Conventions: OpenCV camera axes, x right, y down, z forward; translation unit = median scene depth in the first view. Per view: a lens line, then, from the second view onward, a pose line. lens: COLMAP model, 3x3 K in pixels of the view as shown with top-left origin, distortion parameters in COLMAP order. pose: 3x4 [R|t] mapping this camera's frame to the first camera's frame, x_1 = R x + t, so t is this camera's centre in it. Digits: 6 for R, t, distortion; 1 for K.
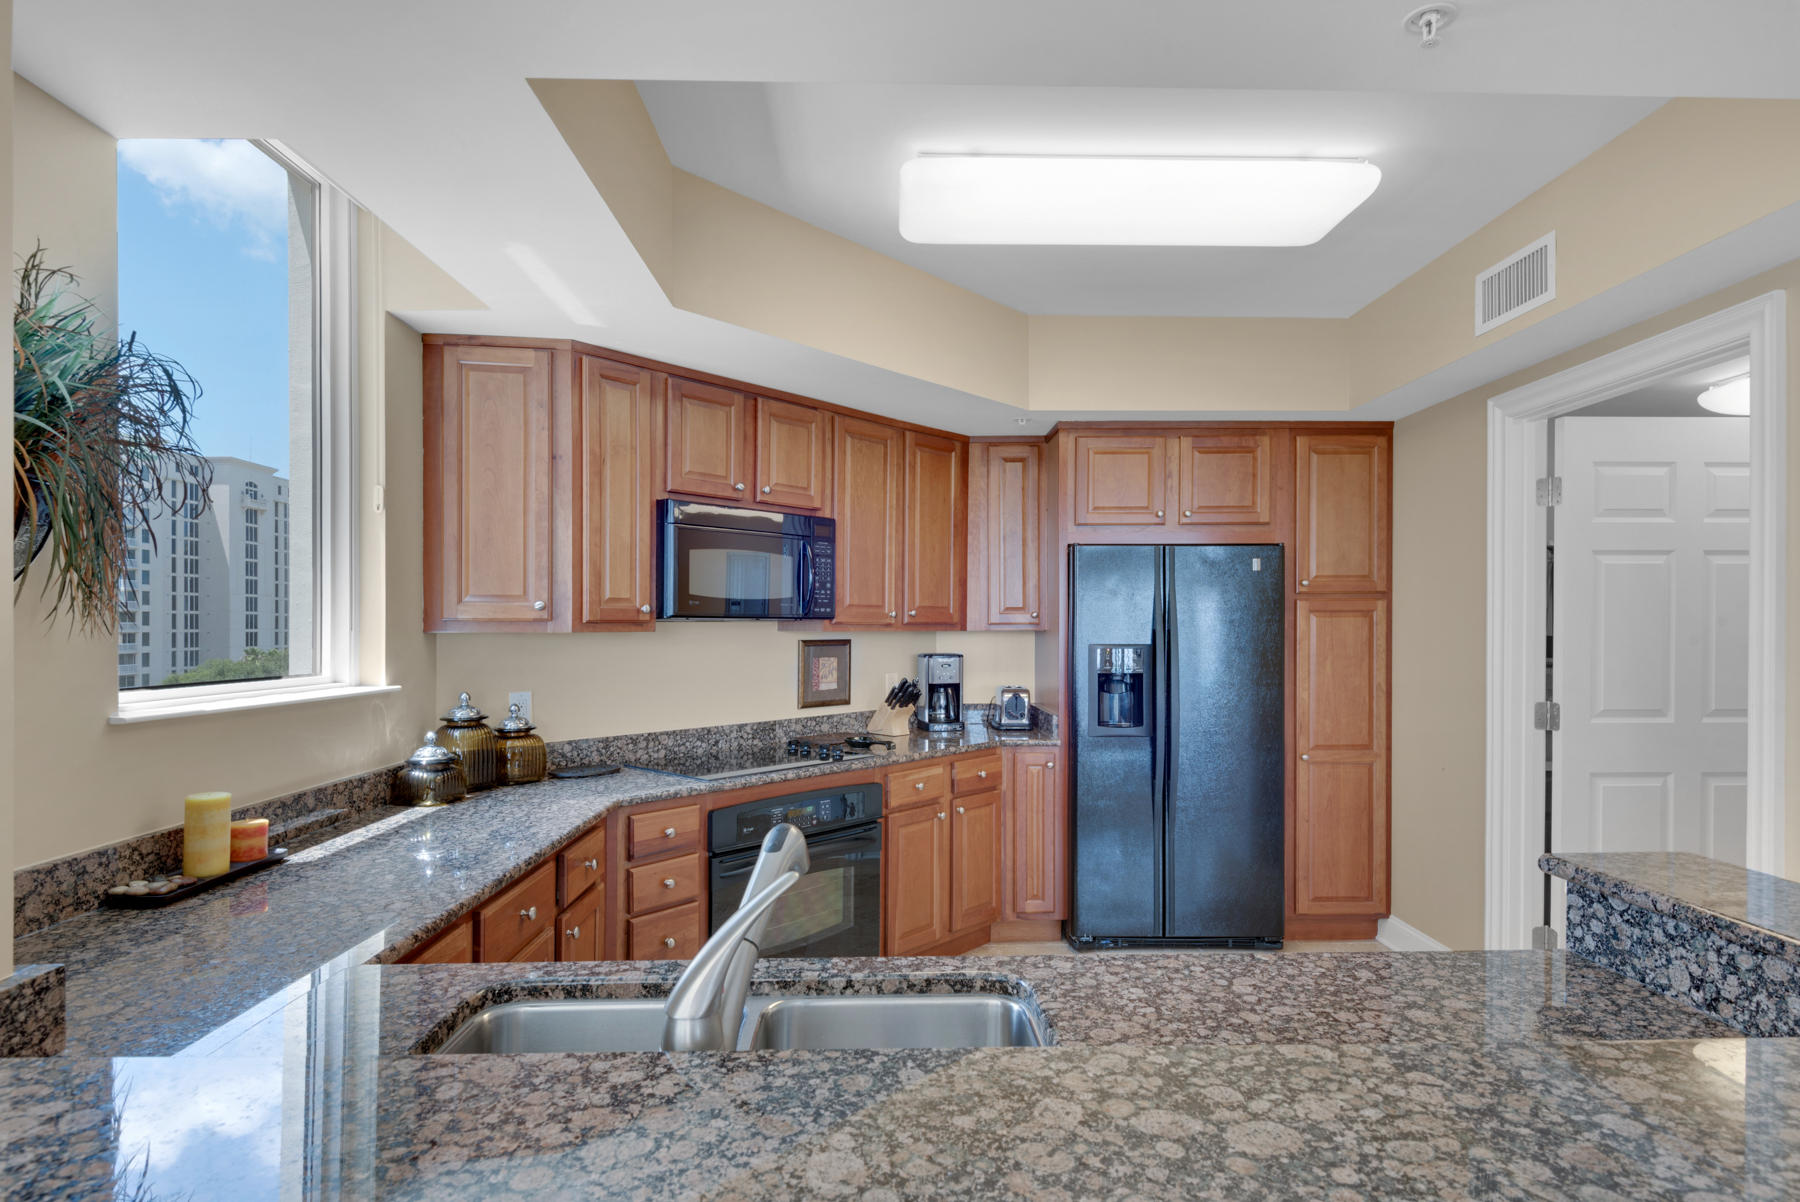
lens RADIAL K [[901.2, 0, 911.4], [0, 901.2, 631.7], [0, 0, 1]] dist [0.024740, -0.000311]
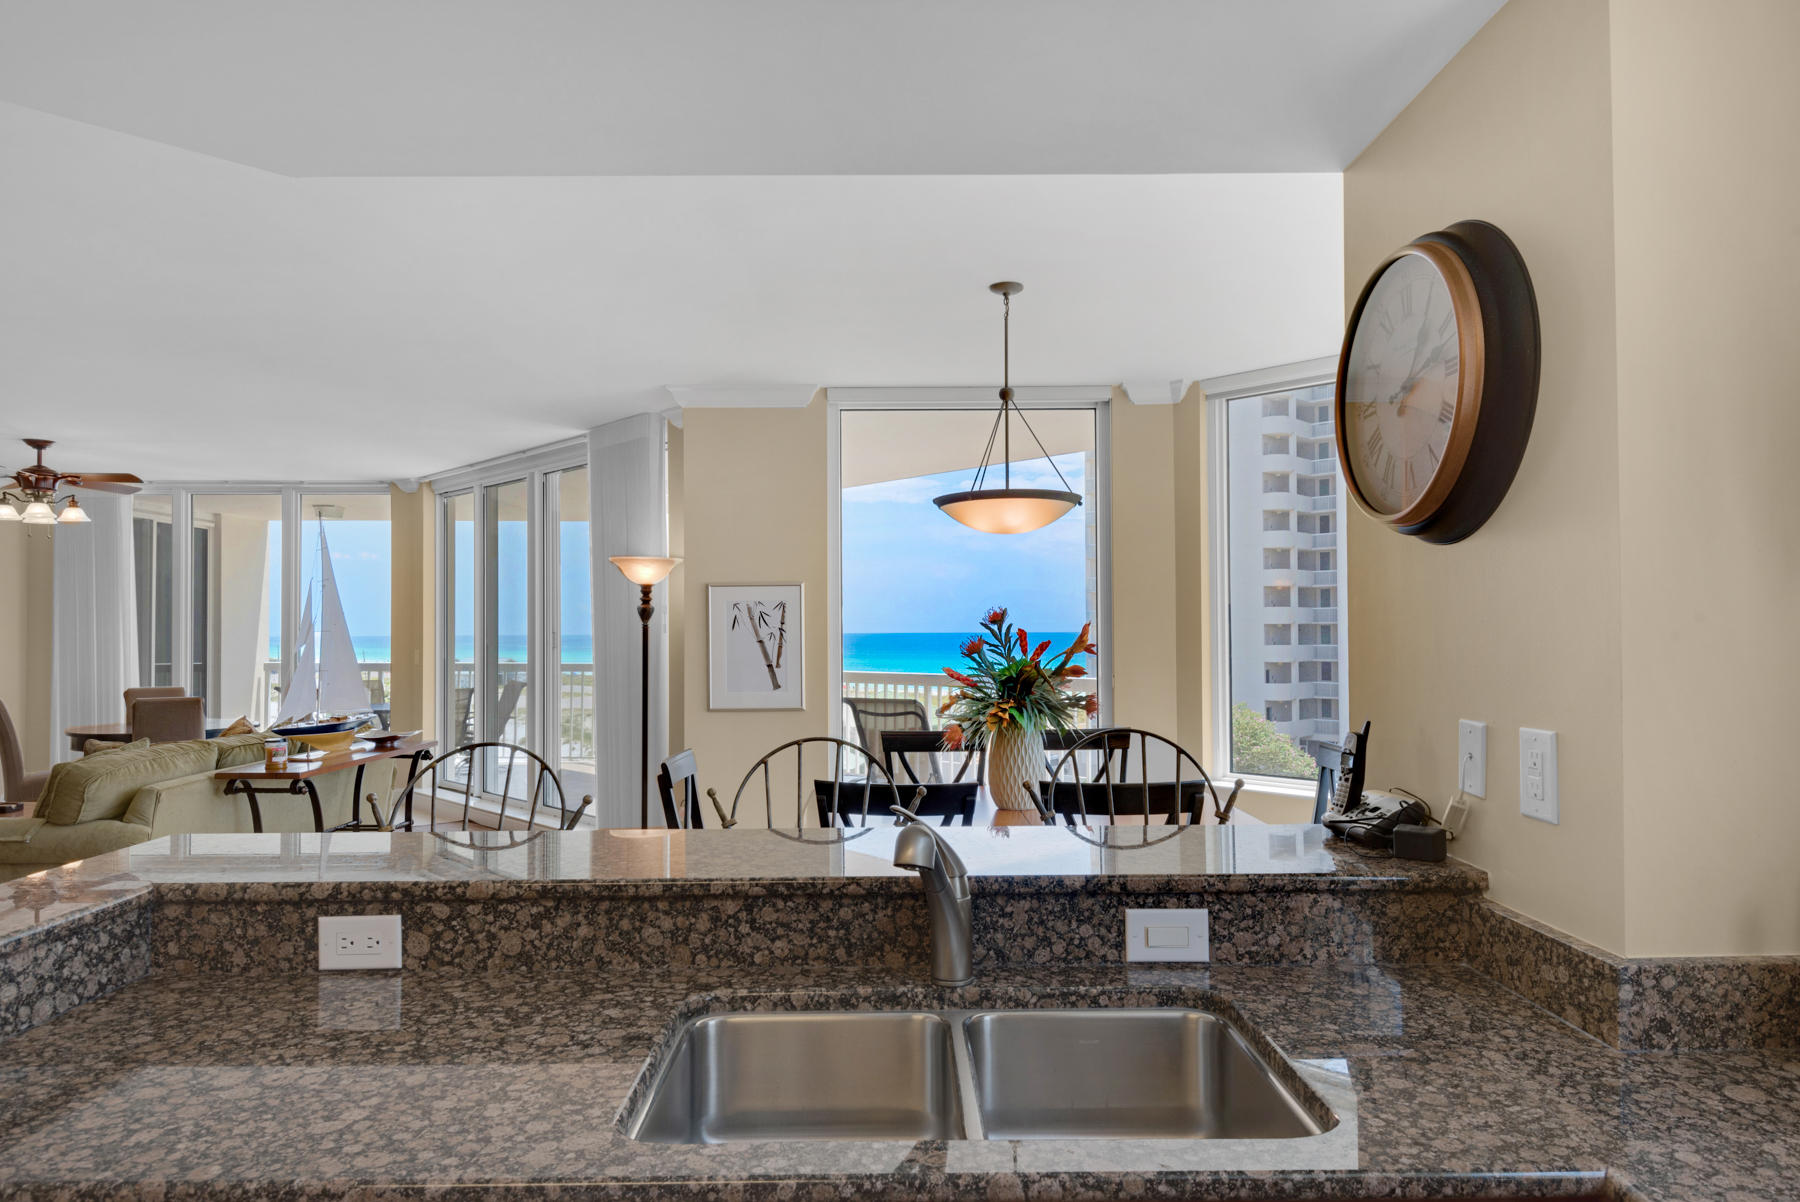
lens RADIAL K [[1092.3, 0, 897.7], [0, 1092.3, 609.7], [0, 0, 1]] dist [0.041224, -0.033705]
pose [[-0.999282, 0.010082, 0.036522, -0.048402], [0.009662, 0.999886, -0.011639, -0.008910], [-0.036635, -0.011278, -0.999265, 0.660711]]
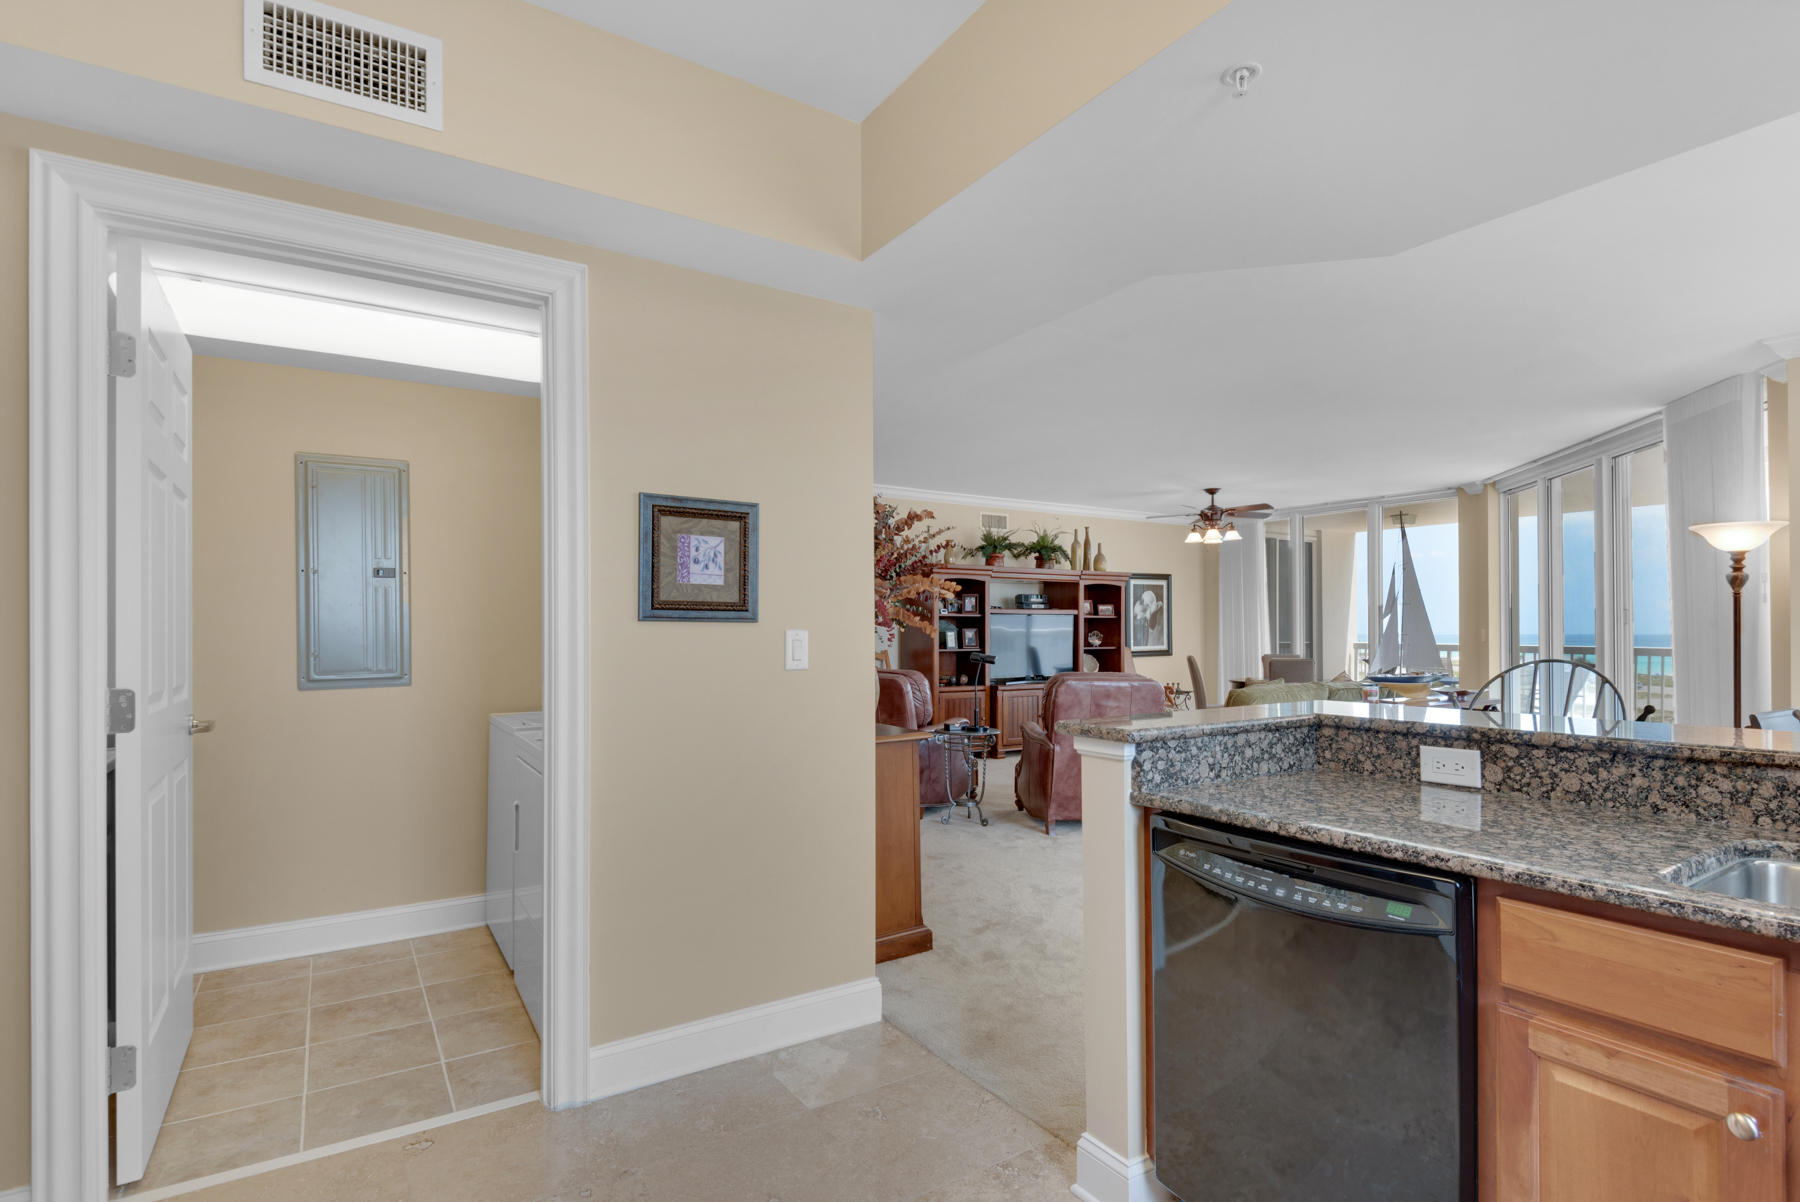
lens RADIAL K [[895.7, 0, 872.9], [0, 895.7, 626.6], [0, 0, 1]] dist [-0.000291, -0.008630]
pose [[-0.500883, 0.009850, 0.865459, -0.101931], [0.008264, 0.999944, -0.006598, 0.037607], [-0.865475, 0.003847, -0.500937, 0.783073]]
